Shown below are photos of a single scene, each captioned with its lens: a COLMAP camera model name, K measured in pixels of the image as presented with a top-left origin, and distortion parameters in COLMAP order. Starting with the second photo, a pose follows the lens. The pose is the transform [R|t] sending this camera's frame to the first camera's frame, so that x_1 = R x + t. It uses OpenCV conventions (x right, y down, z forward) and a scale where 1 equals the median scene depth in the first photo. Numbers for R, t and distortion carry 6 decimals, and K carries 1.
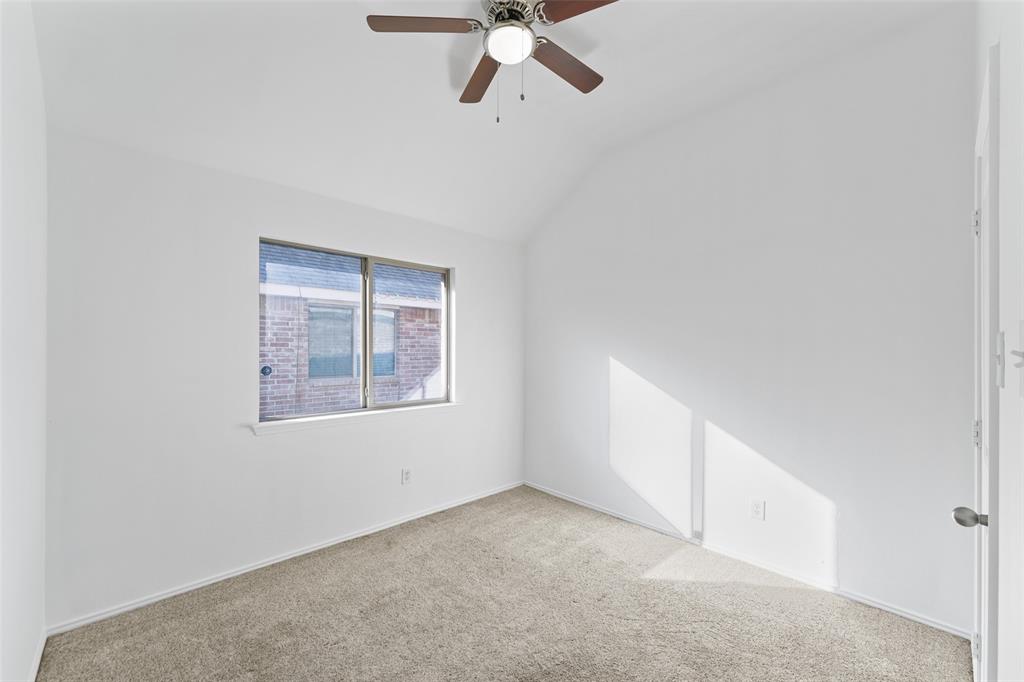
lens RADIAL K [[411.3, 0, 506.1], [0, 411.3, 344.0], [0, 0, 1]] dist [0.010802, -0.004090]
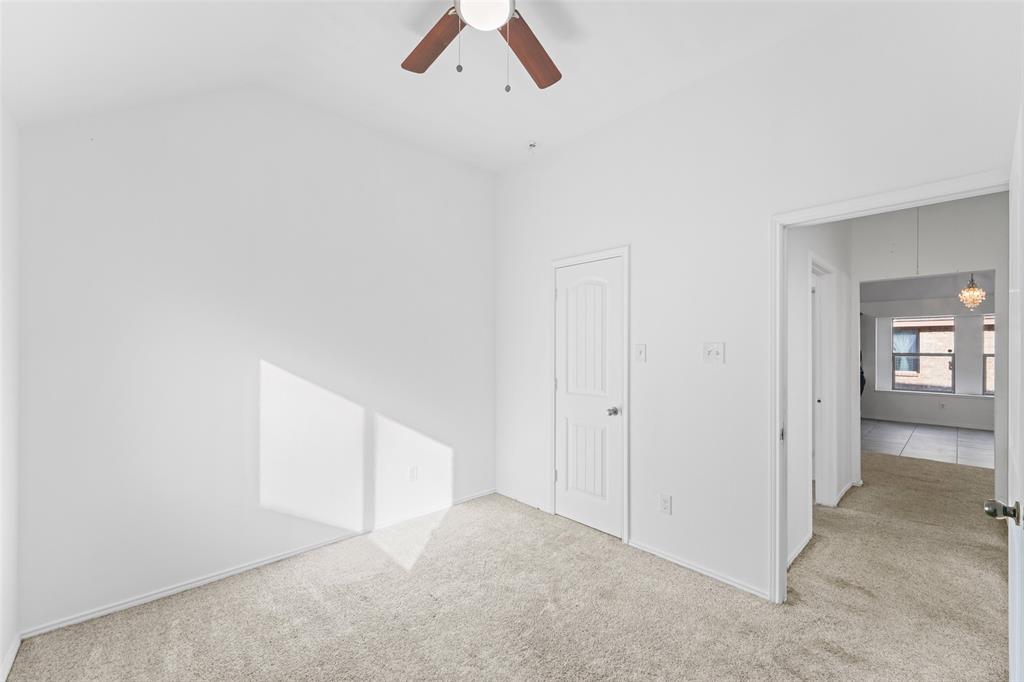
lens RADIAL K [[411.3, 0, 503.3], [0, 411.3, 346.3], [0, 0, 1]] dist [0.010802, -0.004090]
pose [[0.033142, -0.011520, 0.999384, -0.545273], [-0.005134, 0.999918, 0.011696, -0.007882], [-0.999437, -0.005518, 0.033080, 0.571593]]
